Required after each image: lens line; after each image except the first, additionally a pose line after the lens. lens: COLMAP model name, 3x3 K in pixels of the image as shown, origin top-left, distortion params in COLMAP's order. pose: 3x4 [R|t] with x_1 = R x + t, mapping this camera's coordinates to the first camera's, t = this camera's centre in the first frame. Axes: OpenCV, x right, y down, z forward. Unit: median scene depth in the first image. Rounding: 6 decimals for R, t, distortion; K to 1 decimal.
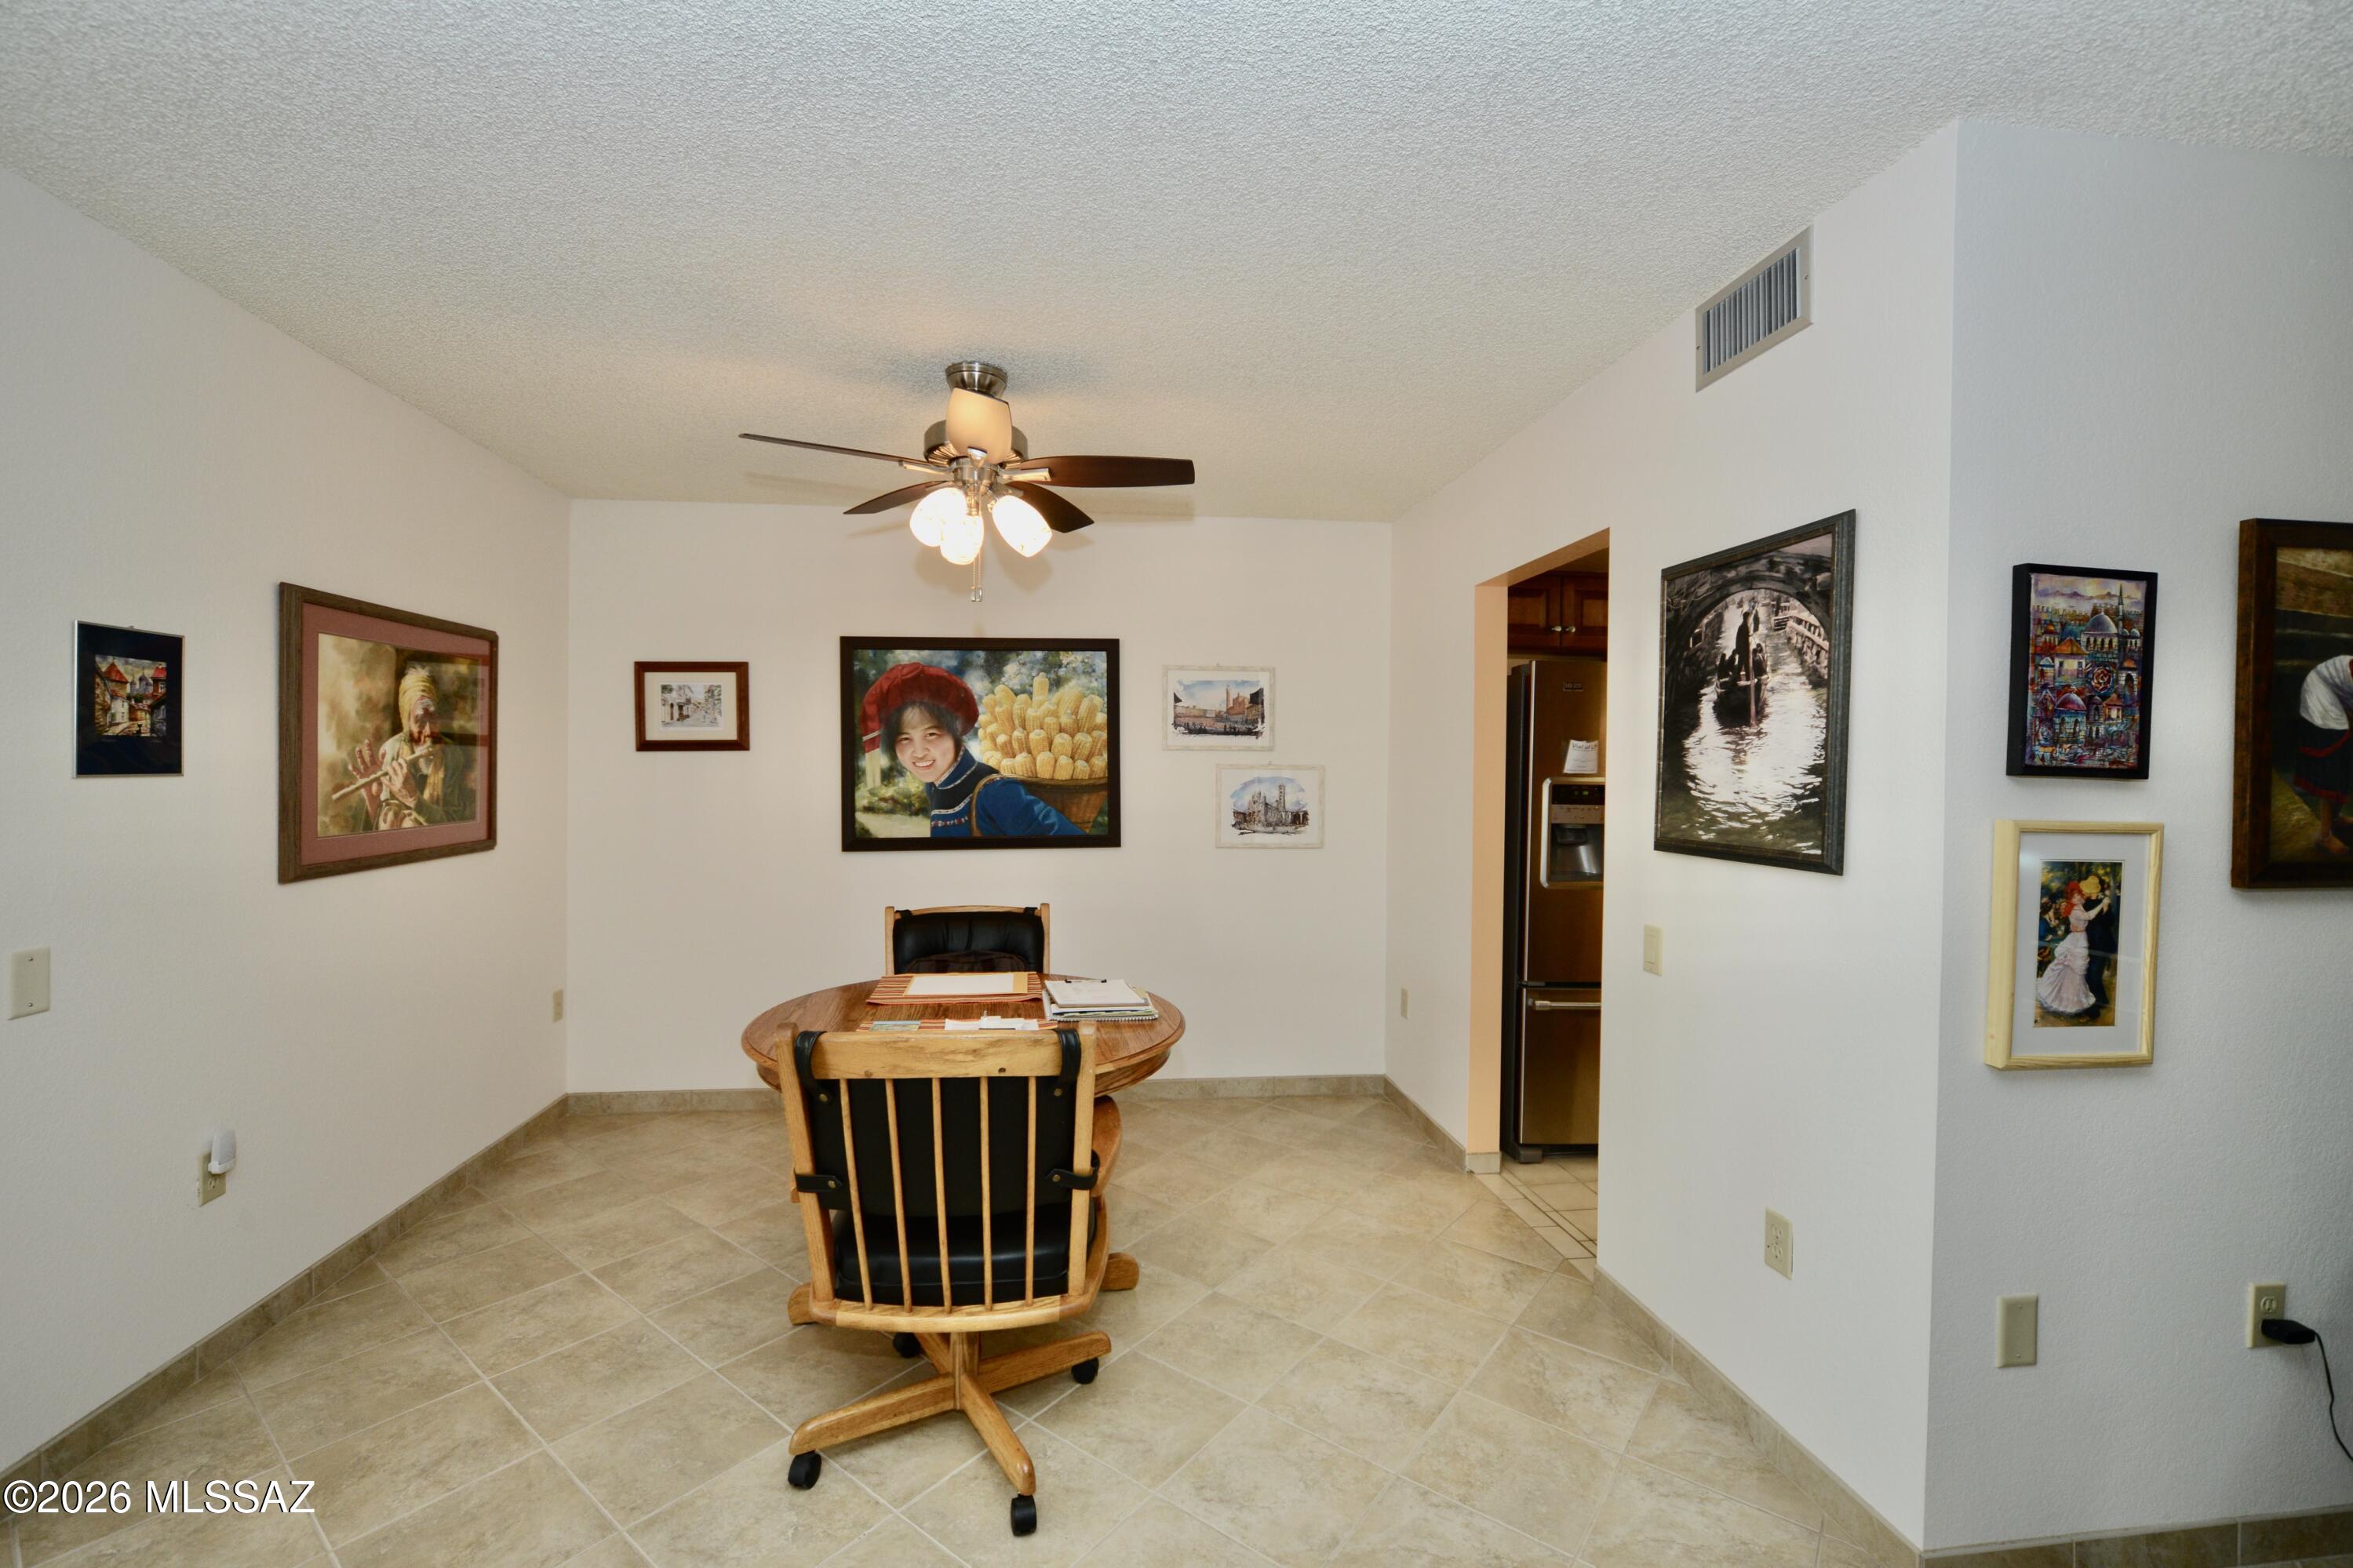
lens RADIAL K [[965.4, 0, 1187.2], [0, 965.4, 781.6], [0, 0, 1]] dist [0.000881, 0.000152]
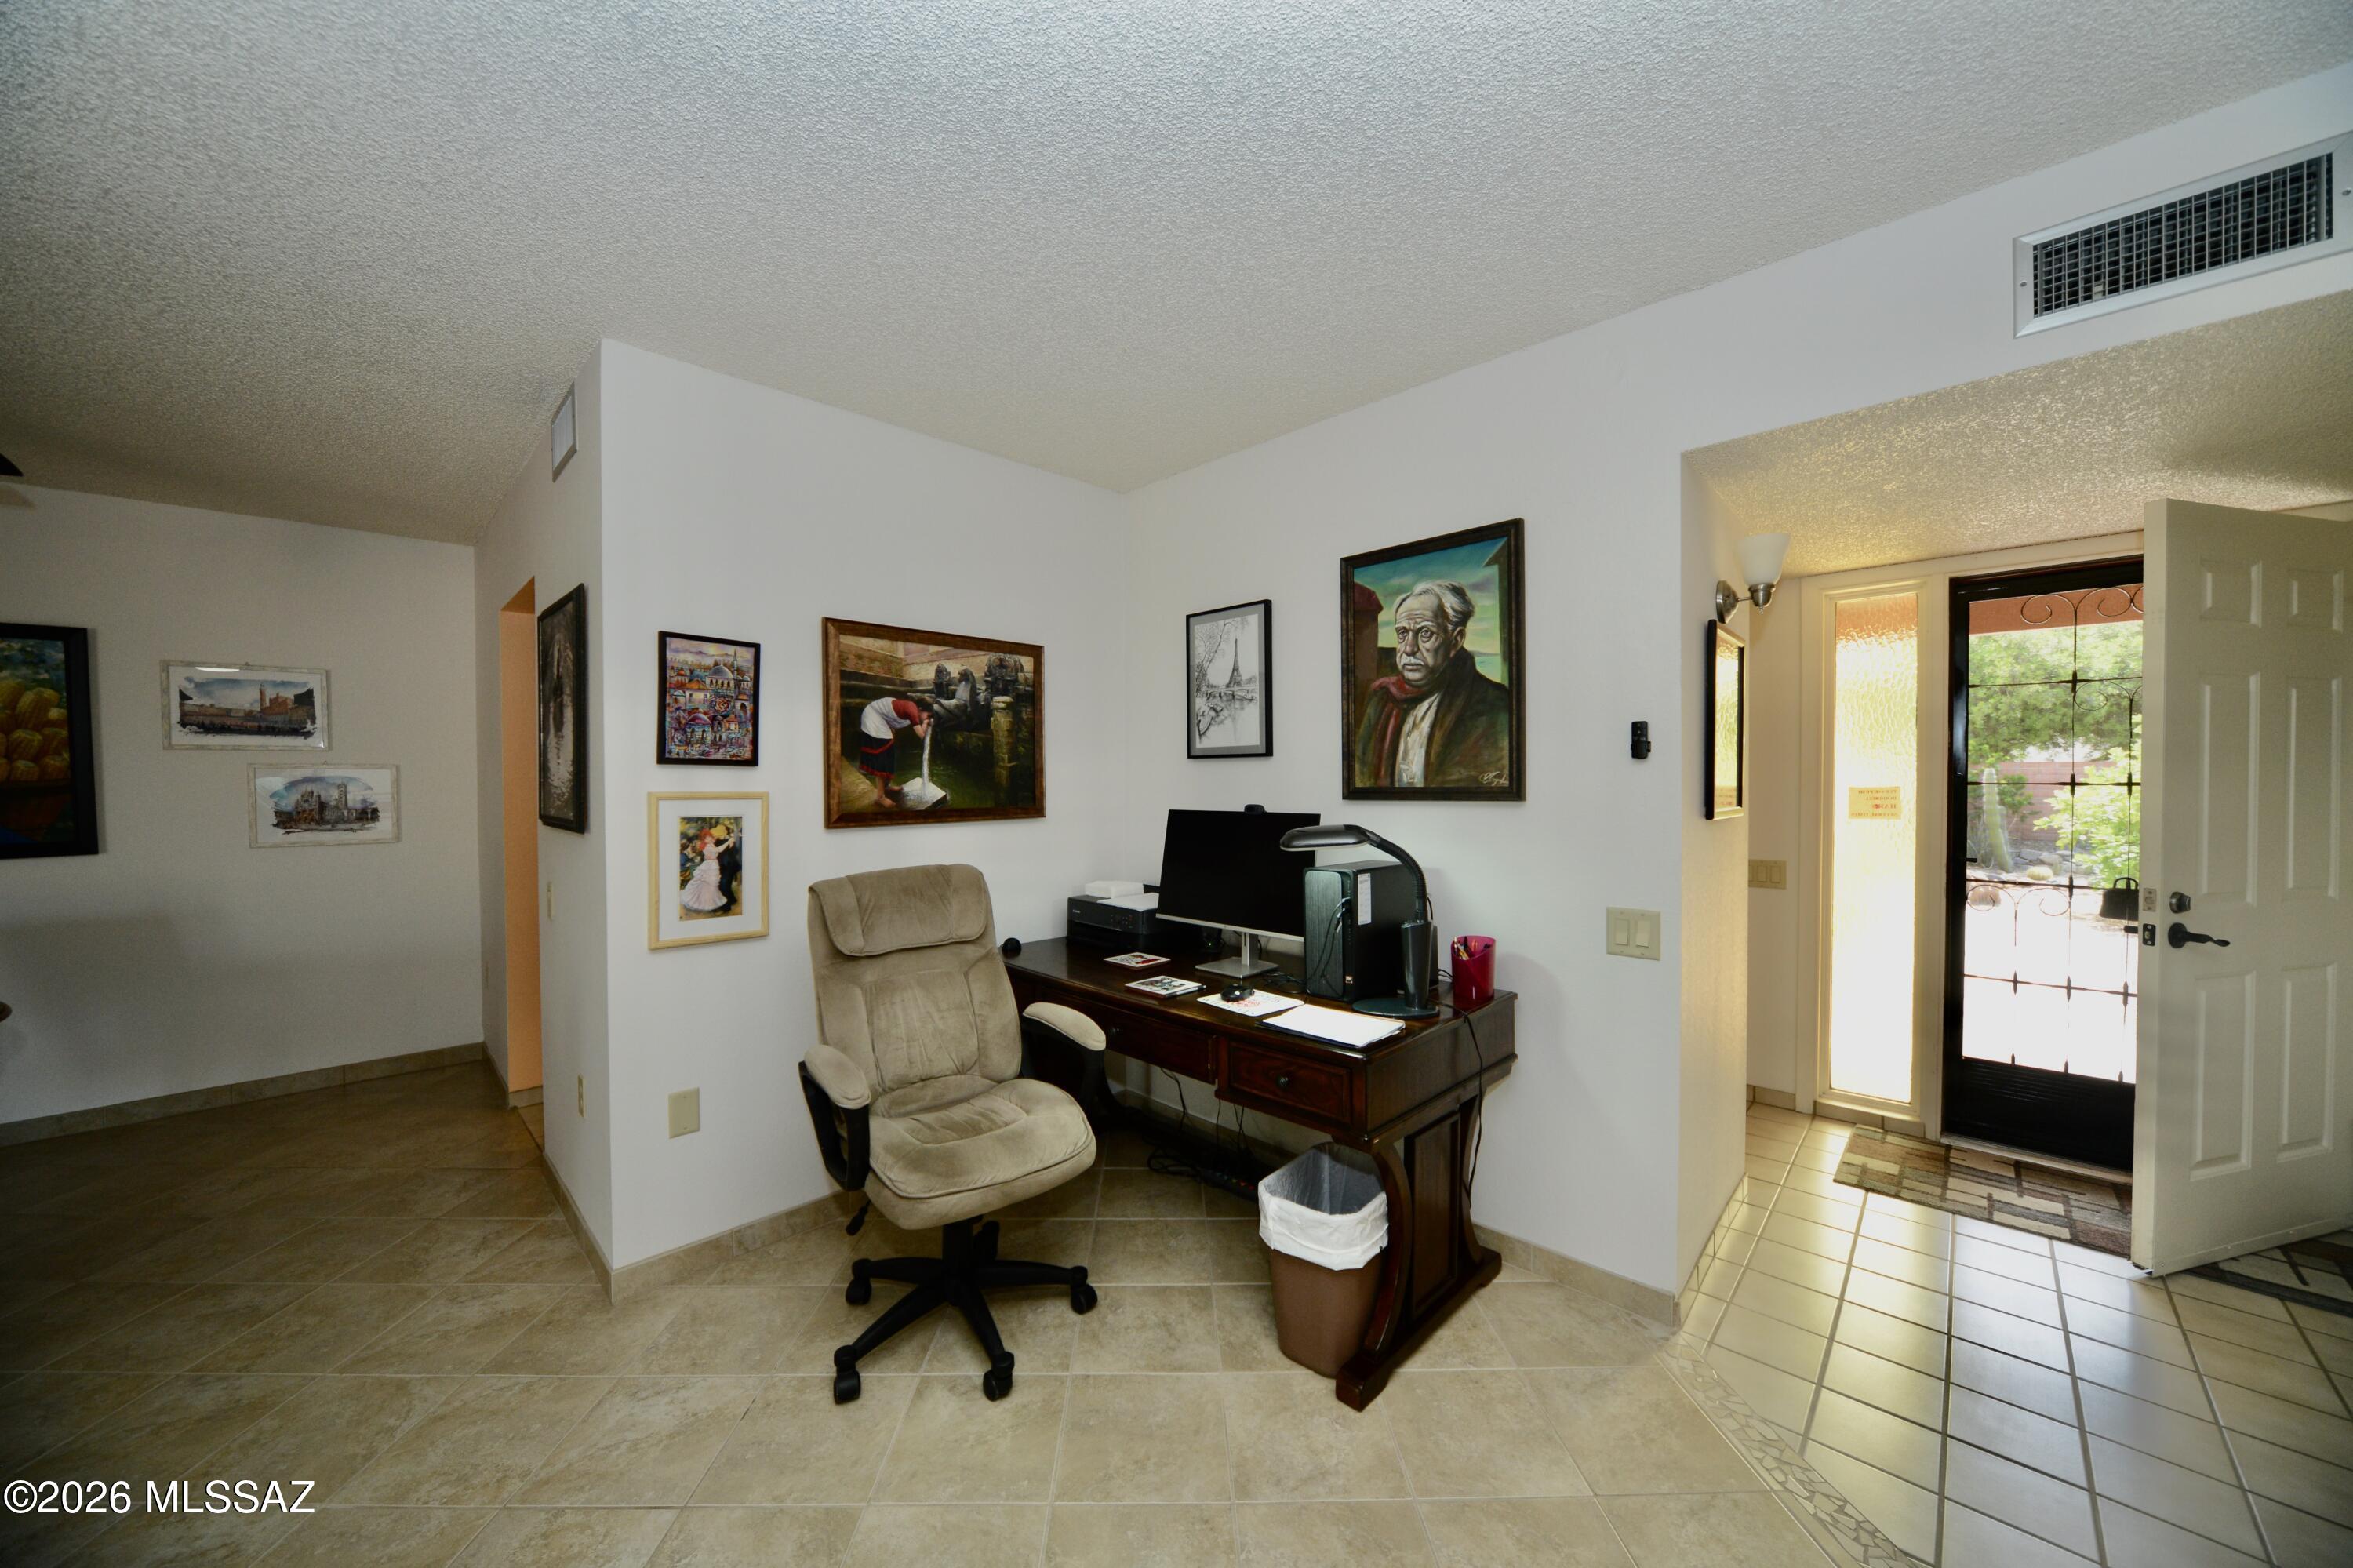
lens RADIAL K [[821.3, 0, 1169.5], [0, 821.3, 787.3], [0, 0, 1]] dist [-0.002914, -0.000106]
pose [[0.808768, -0.019867, 0.587791, 0.731038], [0.016532, 0.999802, 0.011046, 0.030255], [-0.587895, 0.000784, 0.808937, -0.575326]]
